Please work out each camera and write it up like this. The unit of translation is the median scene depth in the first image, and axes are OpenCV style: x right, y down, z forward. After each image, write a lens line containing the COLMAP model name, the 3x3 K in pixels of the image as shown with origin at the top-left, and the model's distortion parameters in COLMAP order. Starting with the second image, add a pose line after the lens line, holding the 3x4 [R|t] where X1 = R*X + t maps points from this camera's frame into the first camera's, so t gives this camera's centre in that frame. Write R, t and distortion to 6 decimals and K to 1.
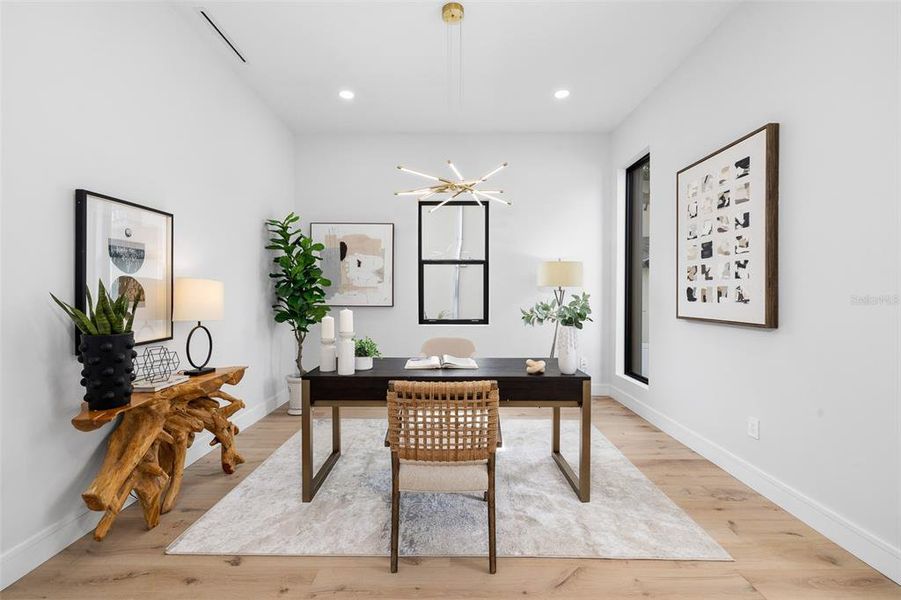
lens RADIAL K [[392.7, 0, 448.2], [0, 392.7, 298.6], [0, 0, 1]] dist [-0.000393, 0.000065]
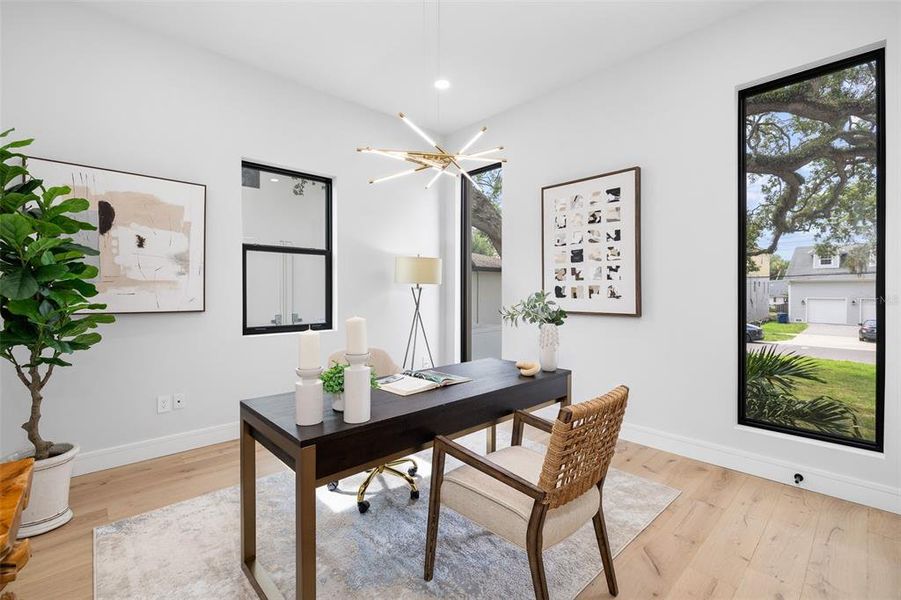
lens RADIAL K [[404.5, 0, 451.3], [0, 404.5, 294.3], [0, 0, 1]] dist [-0.002944, 0.000510]
pose [[0.716689, -0.006300, 0.697365, -0.512301], [0.009811, 0.999951, -0.001050, -0.005781], [-0.697324, 0.007595, 0.716716, 0.367169]]
